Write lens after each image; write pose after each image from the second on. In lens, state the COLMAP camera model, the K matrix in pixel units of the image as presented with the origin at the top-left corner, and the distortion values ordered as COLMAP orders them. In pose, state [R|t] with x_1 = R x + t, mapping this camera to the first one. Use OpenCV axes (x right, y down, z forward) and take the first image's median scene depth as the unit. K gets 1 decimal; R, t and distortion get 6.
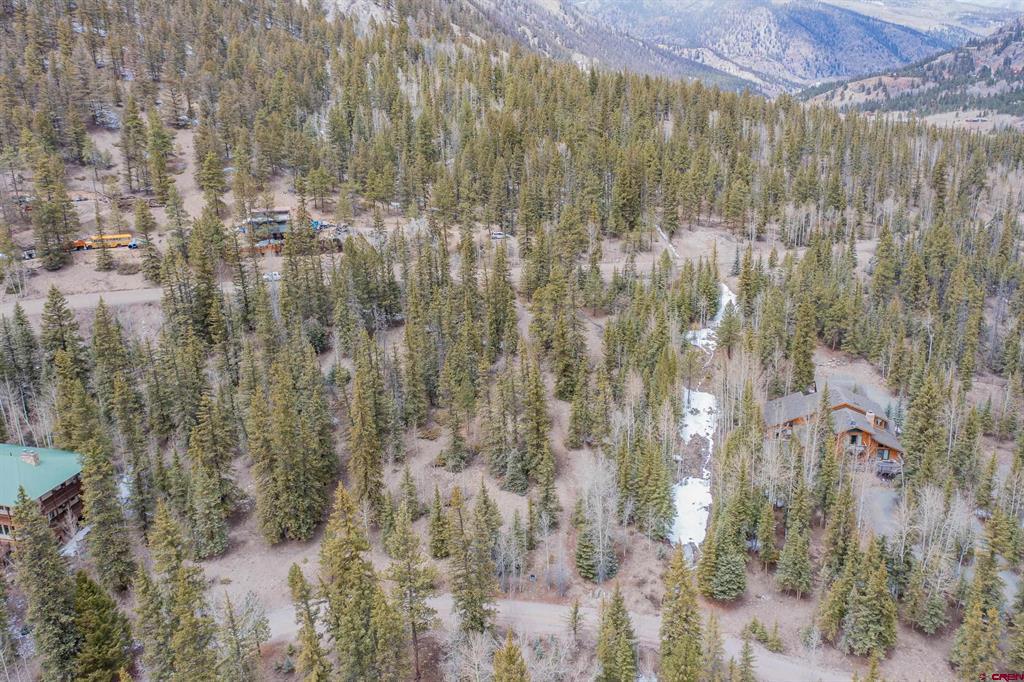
lens RADIAL K [[818.5, 0, 512.4], [0, 818.5, 341.6], [0, 0, 1]] dist [-0.015671, 0.007818]
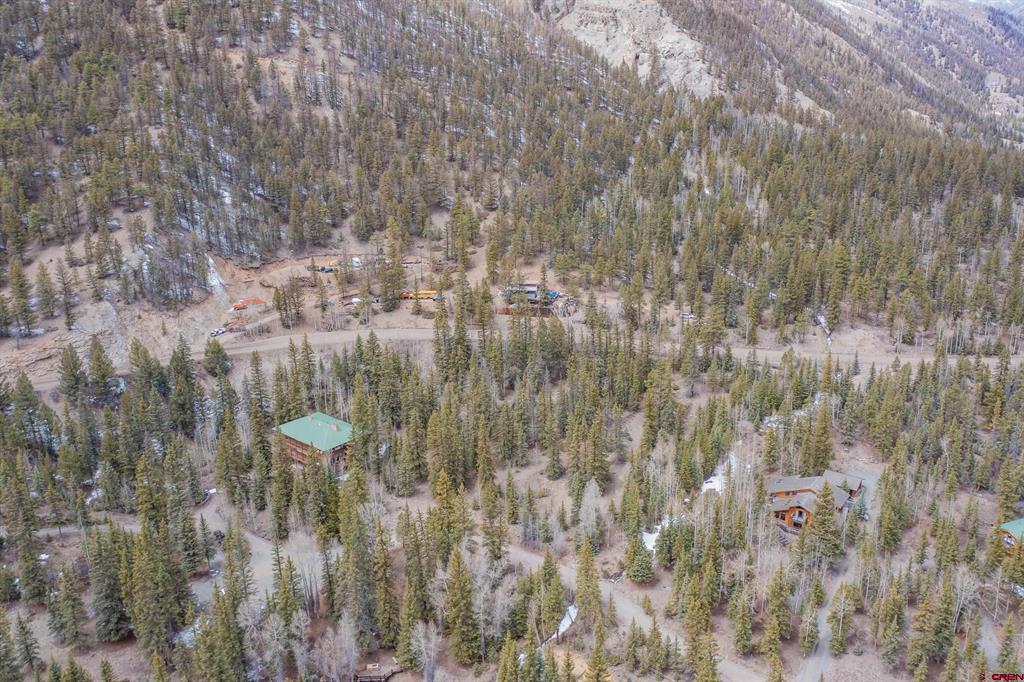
lens RADIAL K [[818.5, 0, 512.1], [0, 818.5, 344.3], [0, 0, 1]] dist [-0.015671, 0.007818]
pose [[0.890680, 0.133522, -0.434581, 0.400264], [-0.134107, 0.990528, 0.029479, -0.109475], [0.434401, 0.032025, 0.900150, -0.383544]]
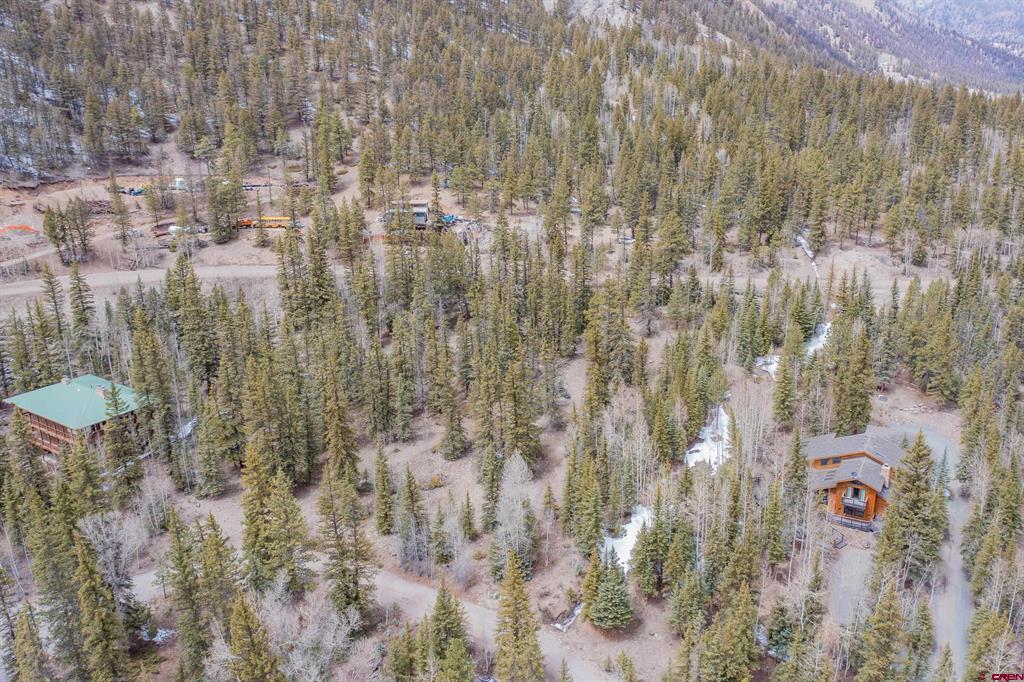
lens RADIAL K [[818.5, 0, 512.5], [0, 818.5, 342.1], [0, 0, 1]] dist [-0.015671, 0.007818]
pose [[0.938232, 0.107125, -0.329005, 0.248482], [-0.107457, 0.994060, 0.017233, -0.012555], [0.328897, 0.019185, 0.944171, 0.030222]]
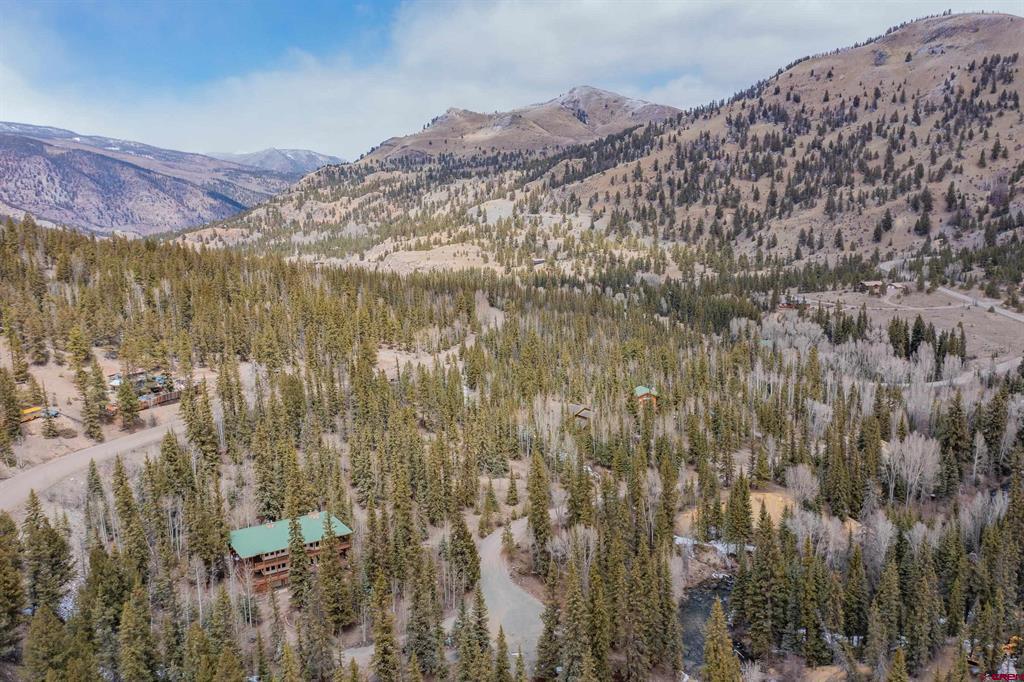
lens RADIAL K [[818.5, 0, 519.0], [0, 818.5, 345.5], [0, 0, 1]] dist [-0.015671, 0.007818]
pose [[0.673097, -0.109477, 0.731407, -0.951602], [0.227089, 0.971800, -0.063526, 0.009165], [-0.703826, 0.208853, 0.678976, -0.280848]]
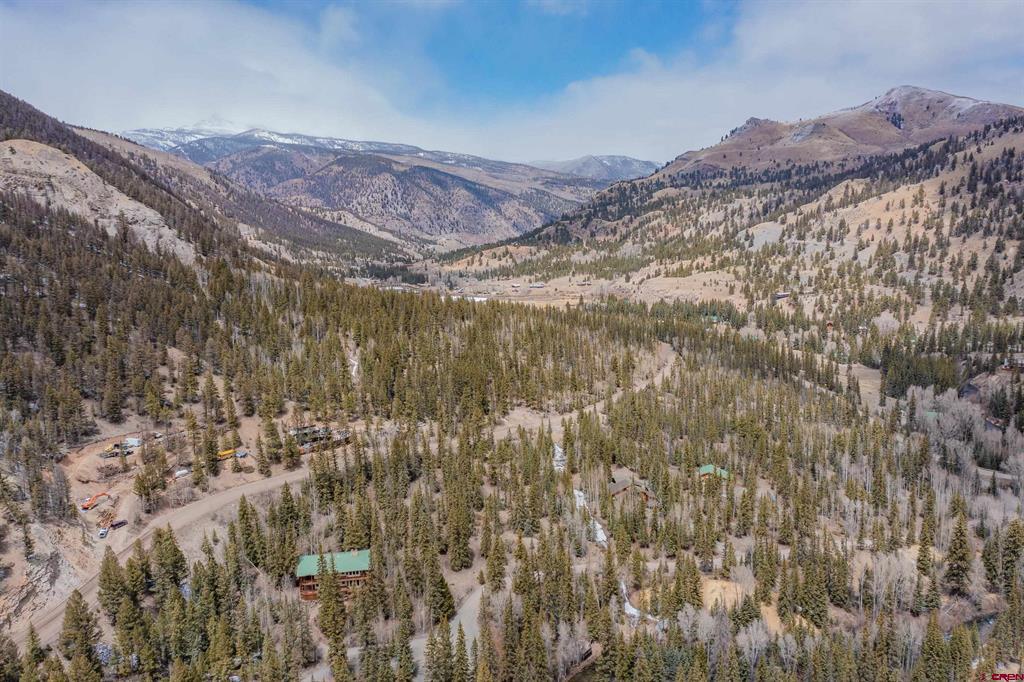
lens RADIAL K [[818.5, 0, 517.3], [0, 818.5, 348.2], [0, 0, 1]] dist [-0.015671, 0.007818]
pose [[0.900174, -0.066306, 0.430454, -0.750246], [0.134343, 0.982422, -0.129611, -0.043895], [-0.414293, 0.174501, 0.893258, -0.914308]]
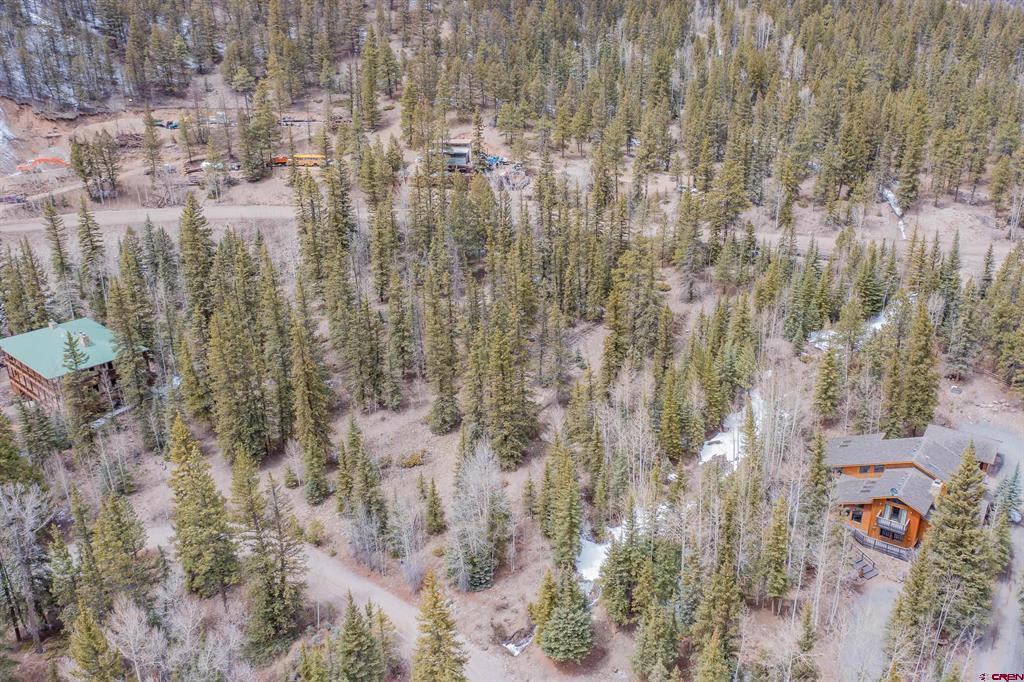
lens RADIAL K [[818.5, 0, 513.2], [0, 818.5, 342.3], [0, 0, 1]] dist [-0.015671, 0.007818]
pose [[0.886516, 0.174248, -0.428633, 0.291286], [-0.143960, 0.984273, 0.102383, -0.039030], [0.439732, -0.029059, 0.897659, 0.150384]]
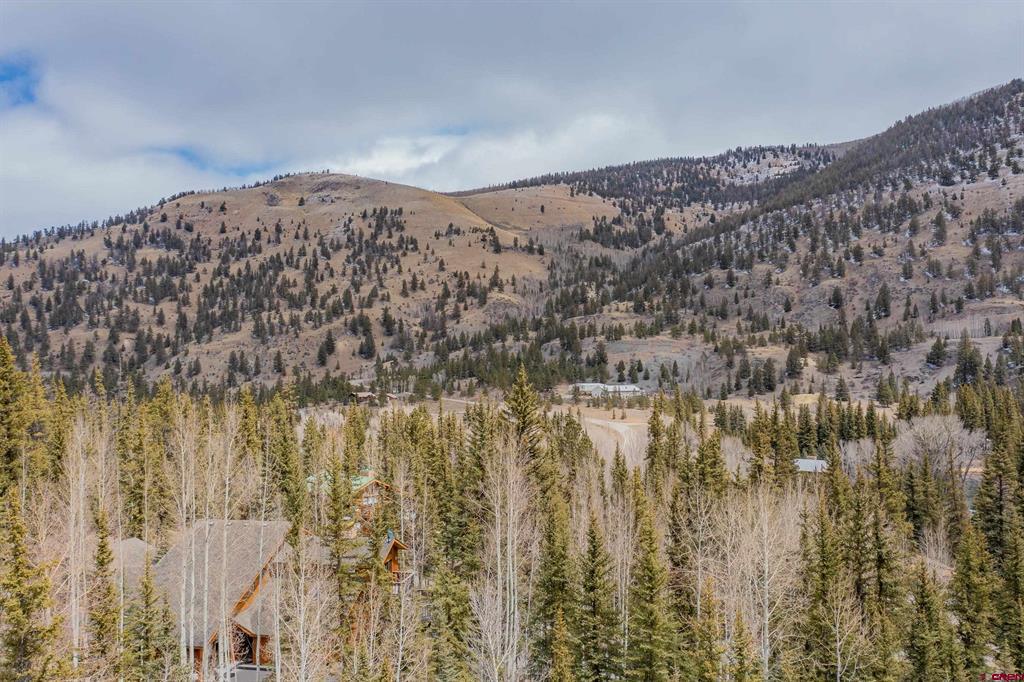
lens RADIAL K [[818.5, 0, 514.2], [0, 818.5, 347.3], [0, 0, 1]] dist [-0.015671, 0.007818]
pose [[-0.014404, 0.061118, 0.998027, -0.041863], [0.313317, 0.948138, -0.053541, 0.034059], [-0.949539, 0.311927, -0.032807, 0.649945]]
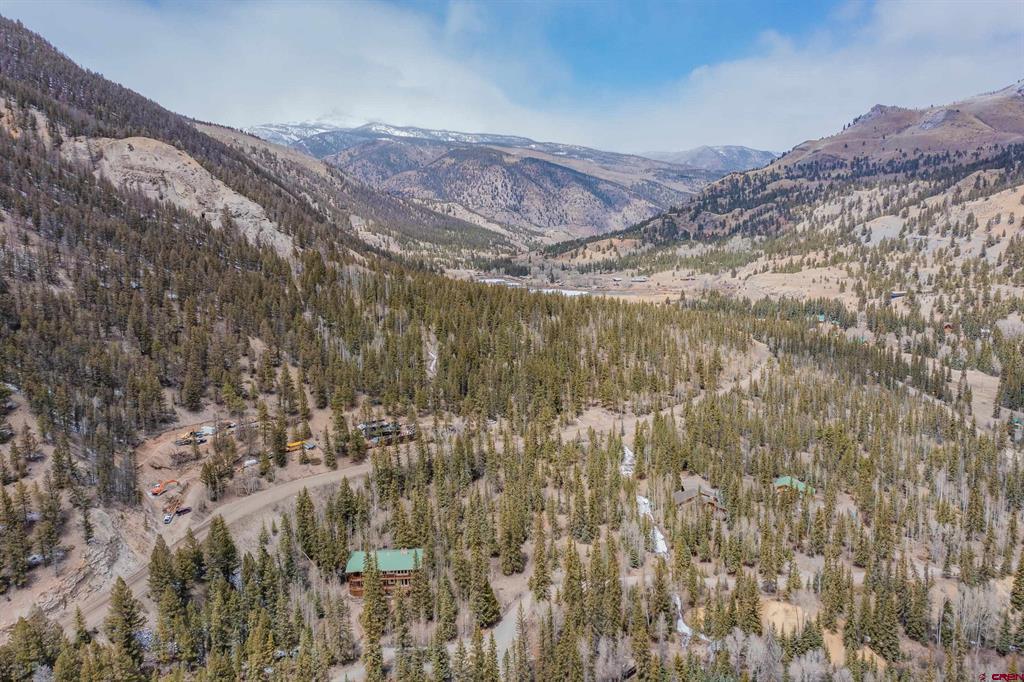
lens RADIAL K [[818.5, 0, 515.7], [0, 818.5, 351.4], [0, 0, 1]] dist [-0.015671, 0.007818]
pose [[0.951301, -0.049132, 0.304323, -0.639247], [0.092996, 0.986963, -0.131360, -0.056076], [-0.293902, 0.153264, 0.943468, -0.915985]]
